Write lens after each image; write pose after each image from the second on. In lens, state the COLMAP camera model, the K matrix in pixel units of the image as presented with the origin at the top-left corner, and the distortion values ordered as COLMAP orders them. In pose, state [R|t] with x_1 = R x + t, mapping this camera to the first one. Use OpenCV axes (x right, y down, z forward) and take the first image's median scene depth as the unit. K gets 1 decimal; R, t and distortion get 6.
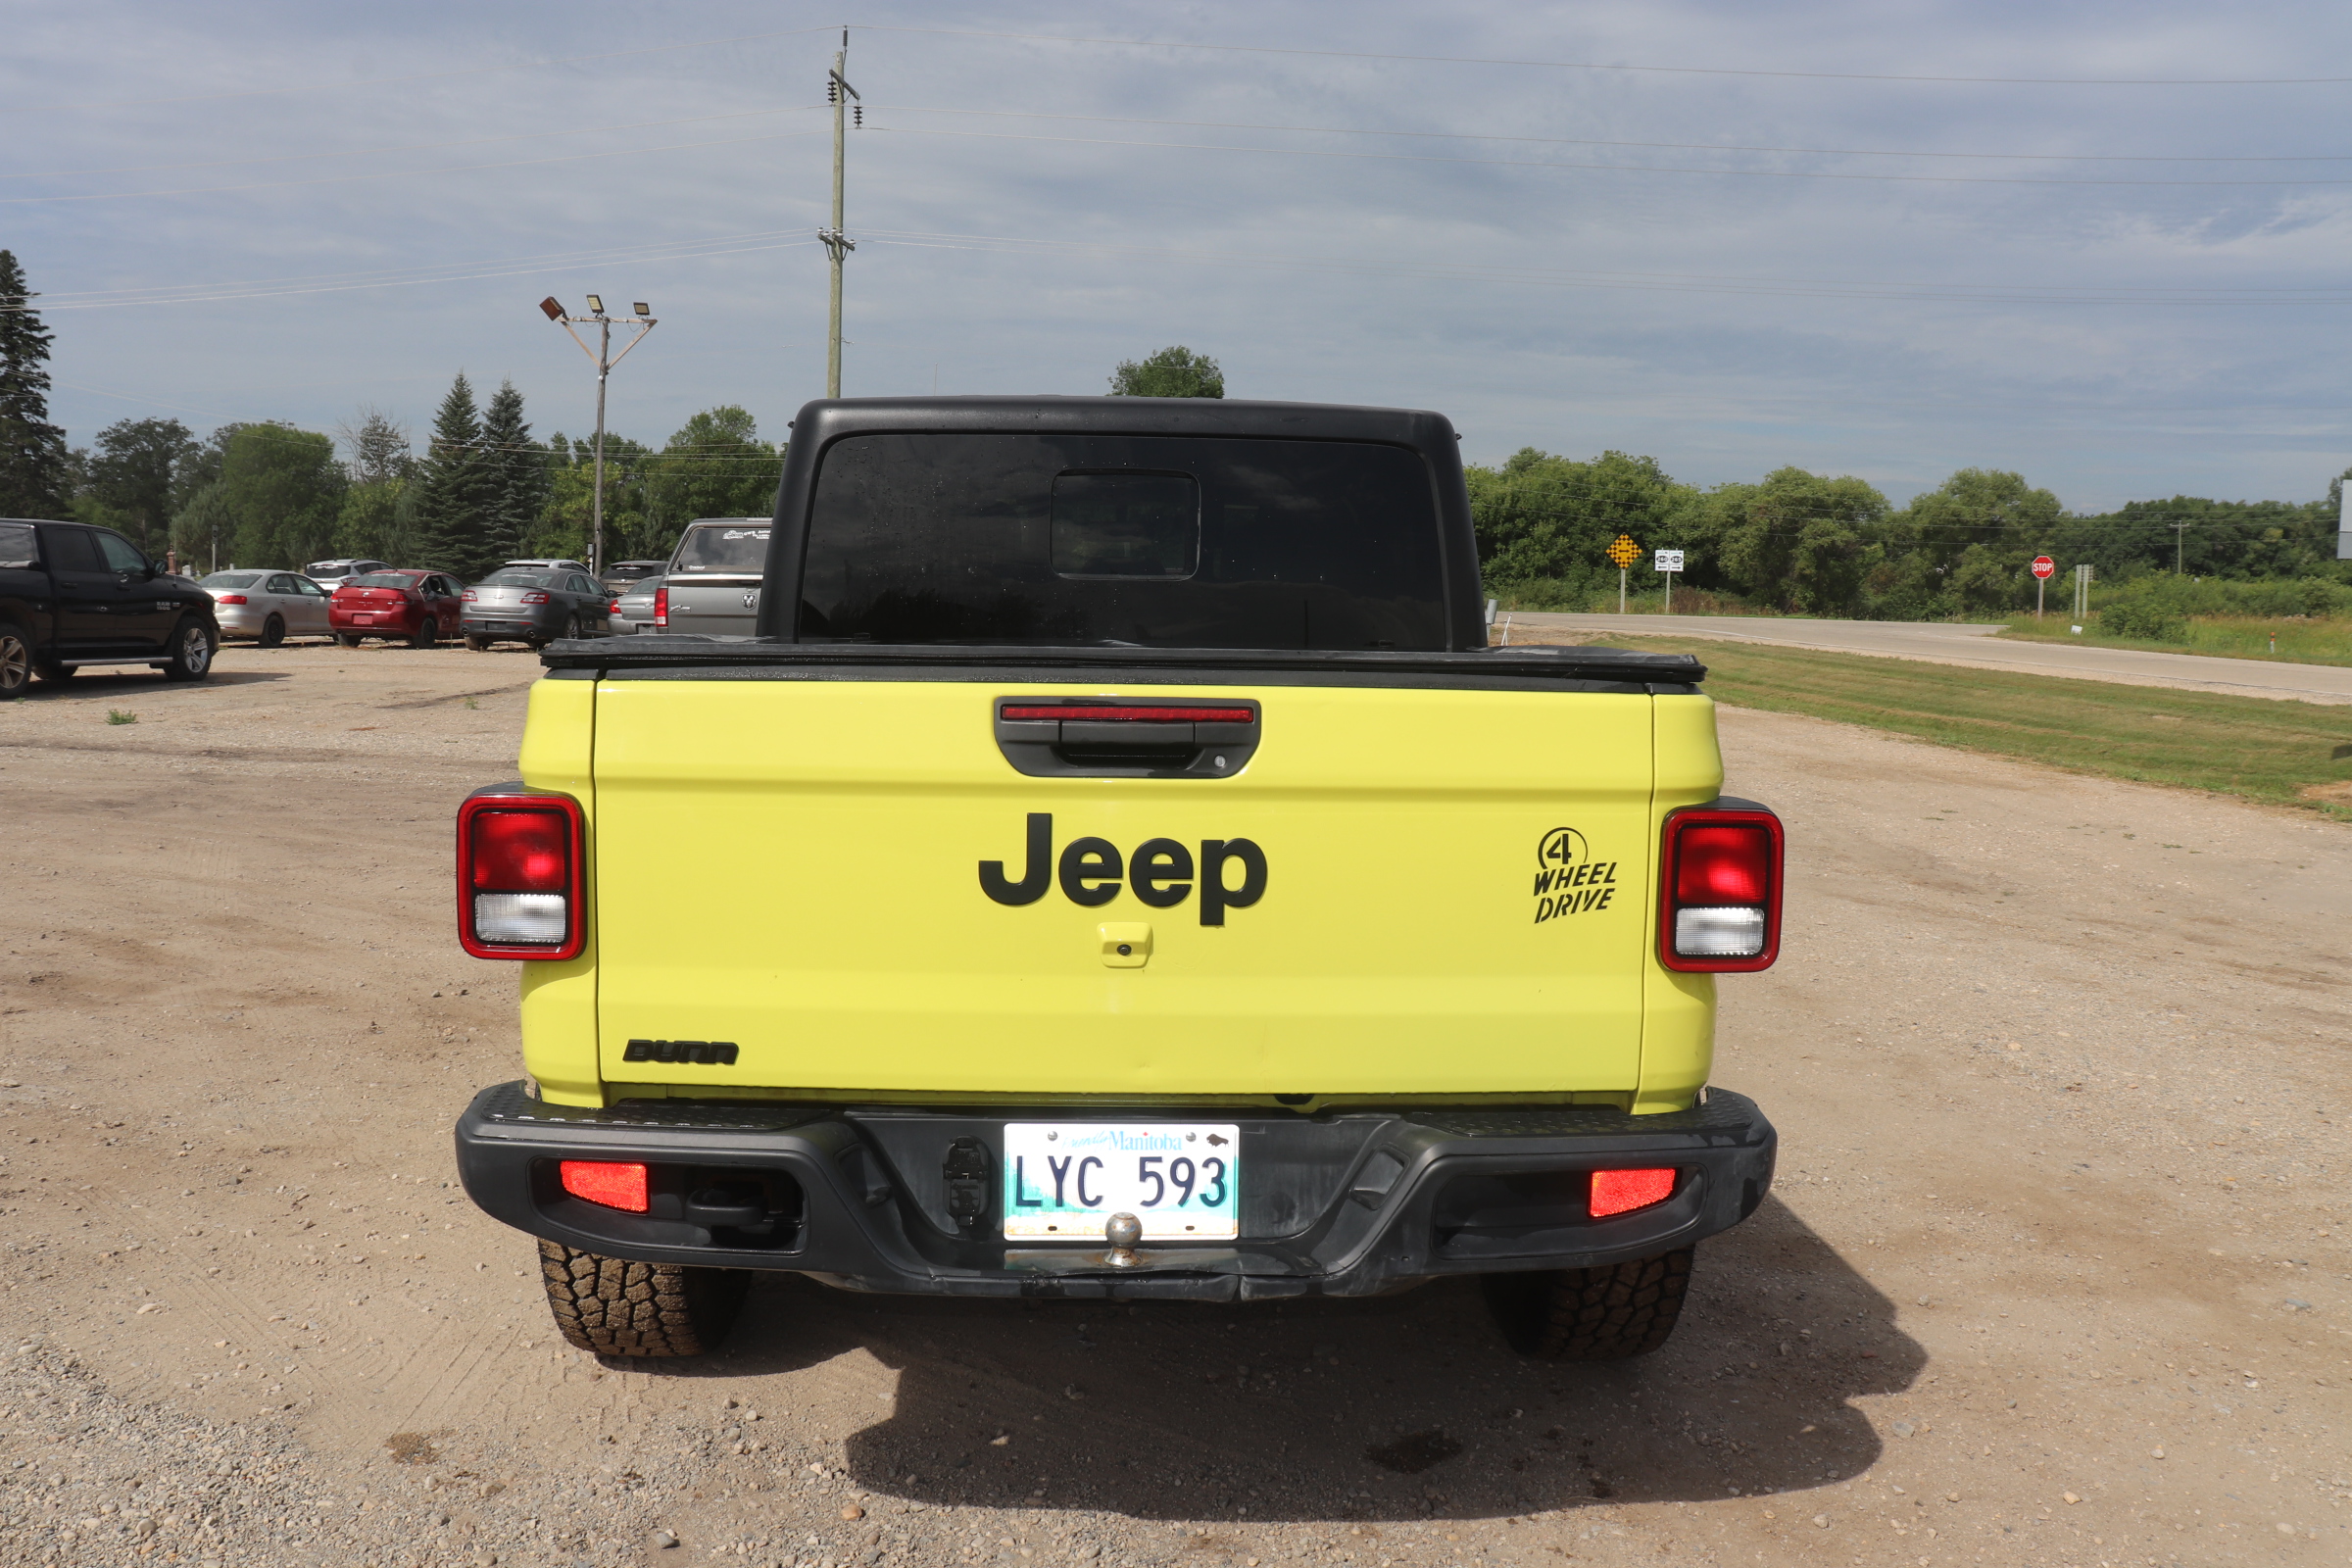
lens RADIAL K [[1945.1, 0, 1182.3], [0, 1945.1, 740.5], [0, 0, 1]] dist [-0.187128, 0.195296]
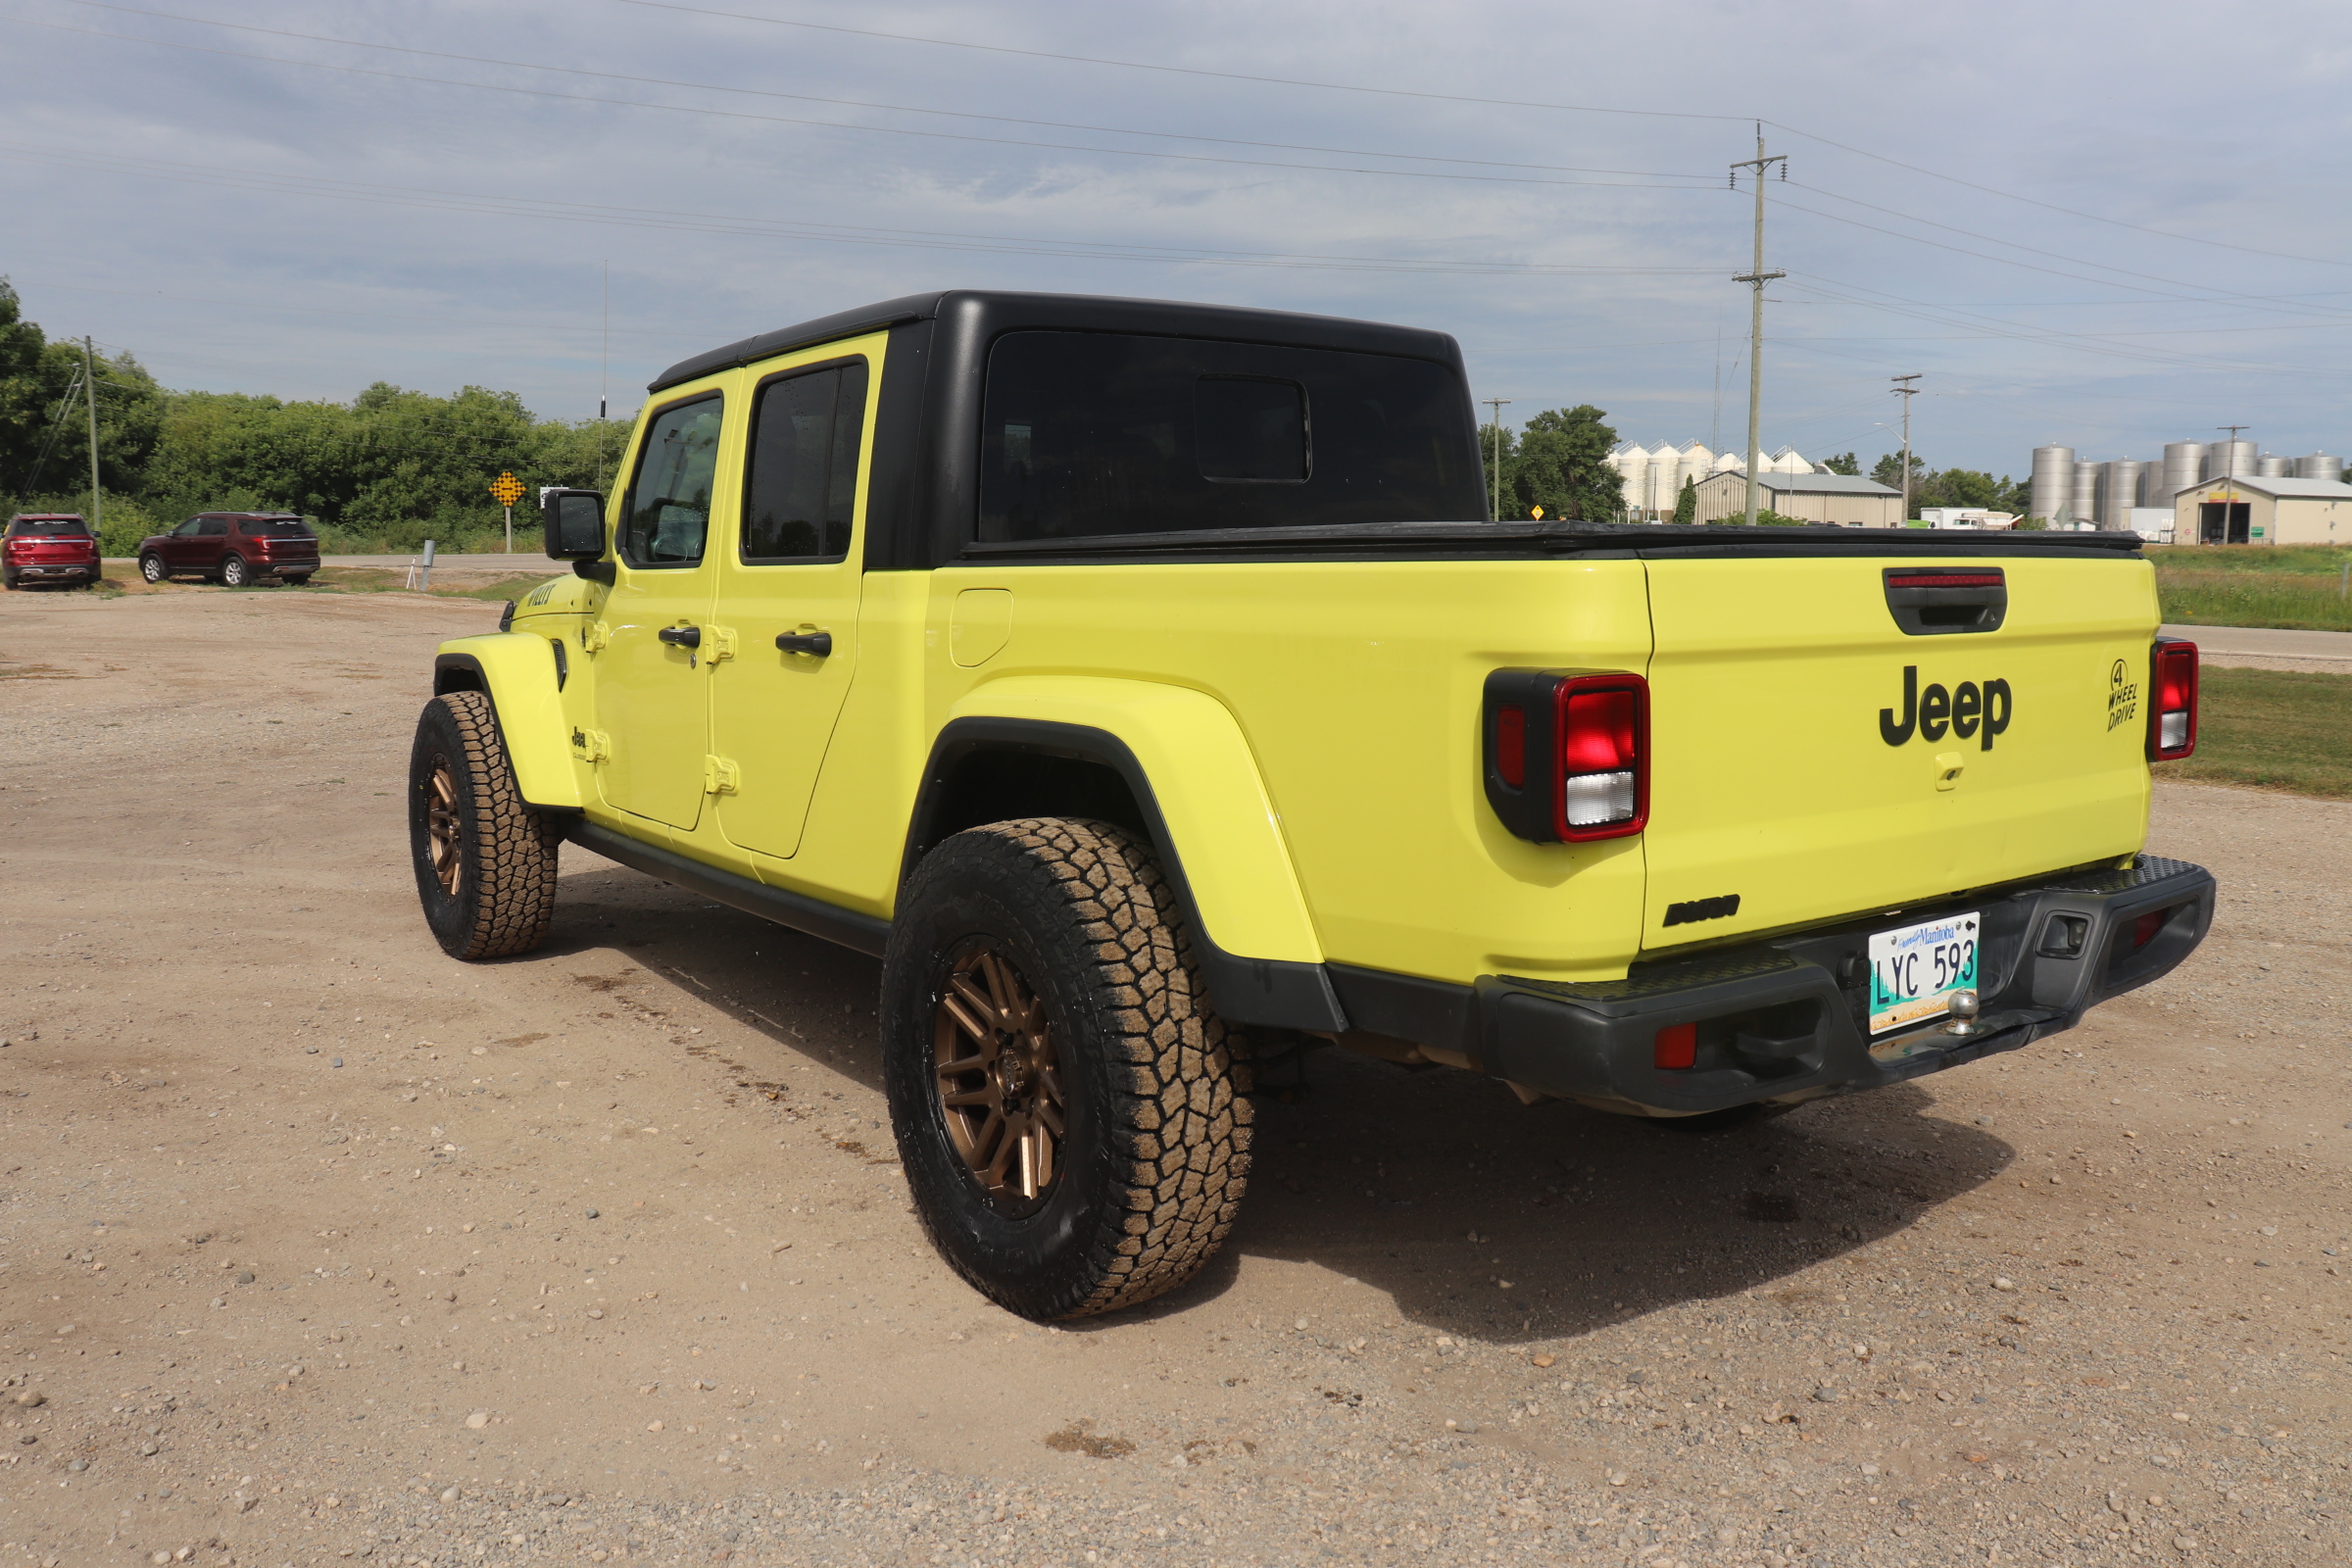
lens RADIAL K [[1945.1, 0, 1182.3], [0, 1945.1, 740.5], [0, 0, 1]] dist [-0.187128, 0.195296]
pose [[0.828308, -0.073599, 0.555418, -1.061326], [0.055425, 0.997236, 0.049489, 0.000724], [-0.557525, -0.010208, 0.830098, 0.275748]]
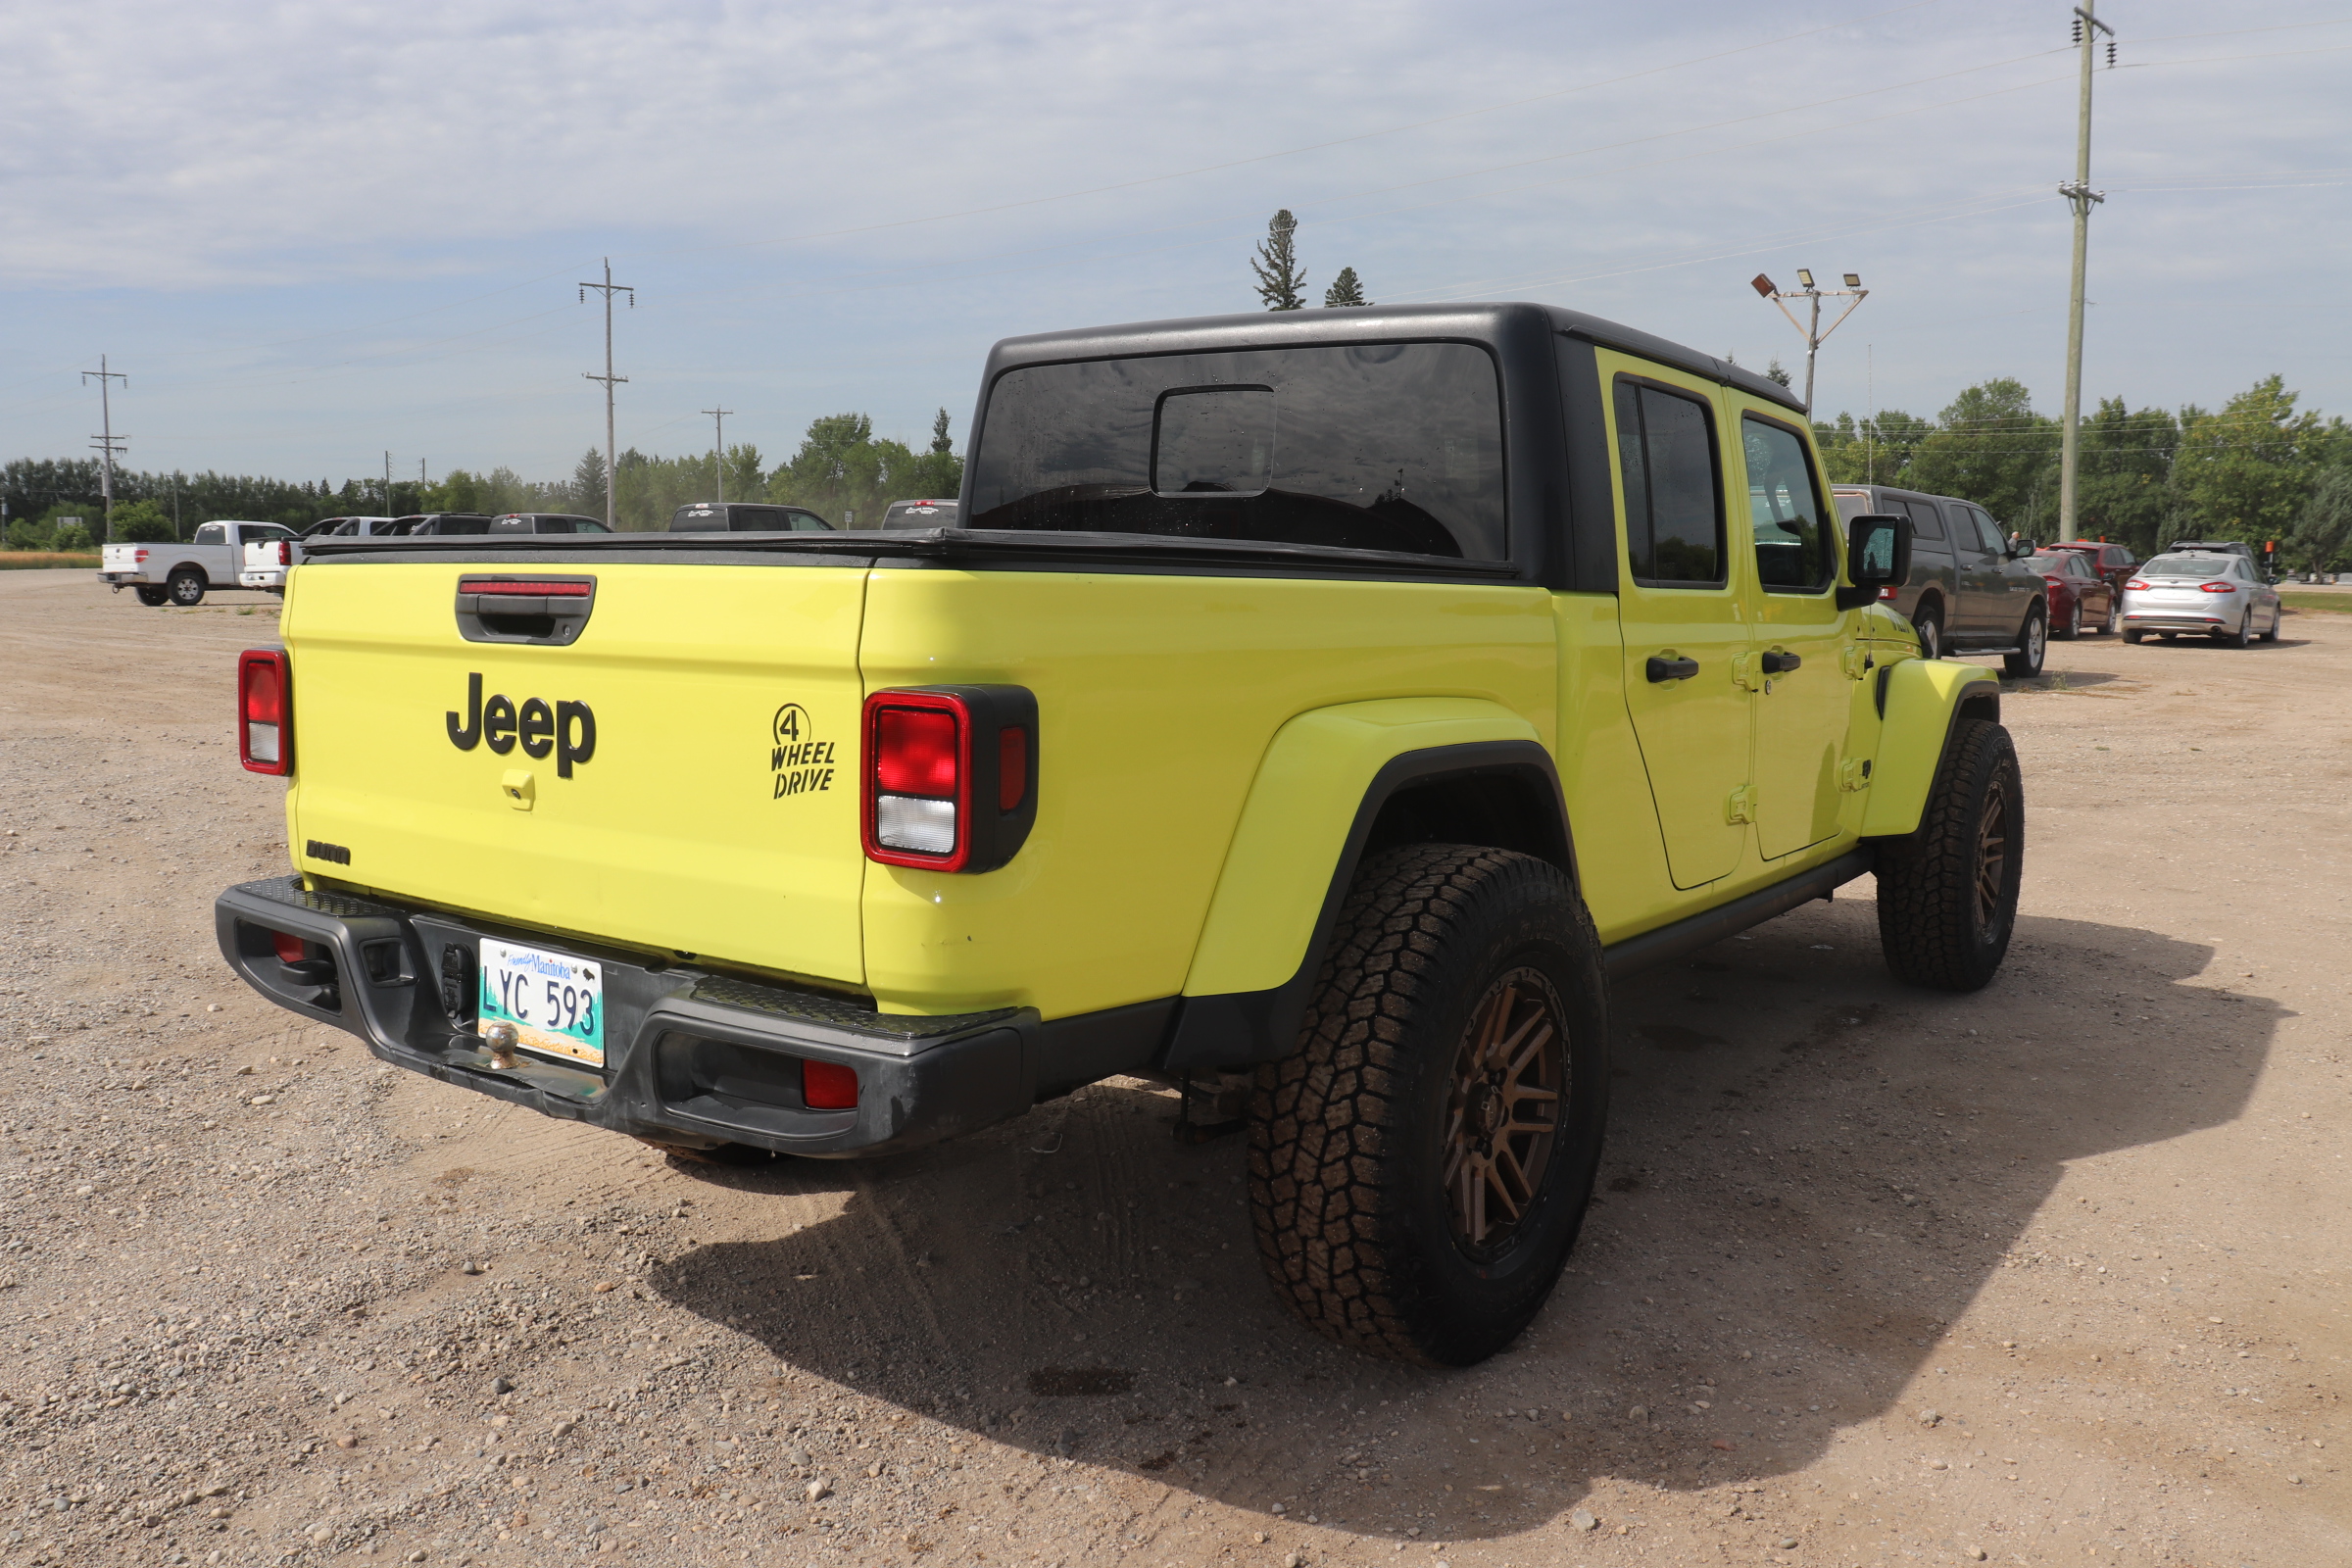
lens RADIAL K [[1945.1, 0, 1182.3], [0, 1945.1, 740.5], [0, 0, 1]] dist [-0.187128, 0.195296]
pose [[0.791371, 0.048755, -0.609389, 0.946976], [-0.042850, 0.998787, 0.024263, 0.031123], [0.609833, 0.006911, 0.792500, 0.336542]]
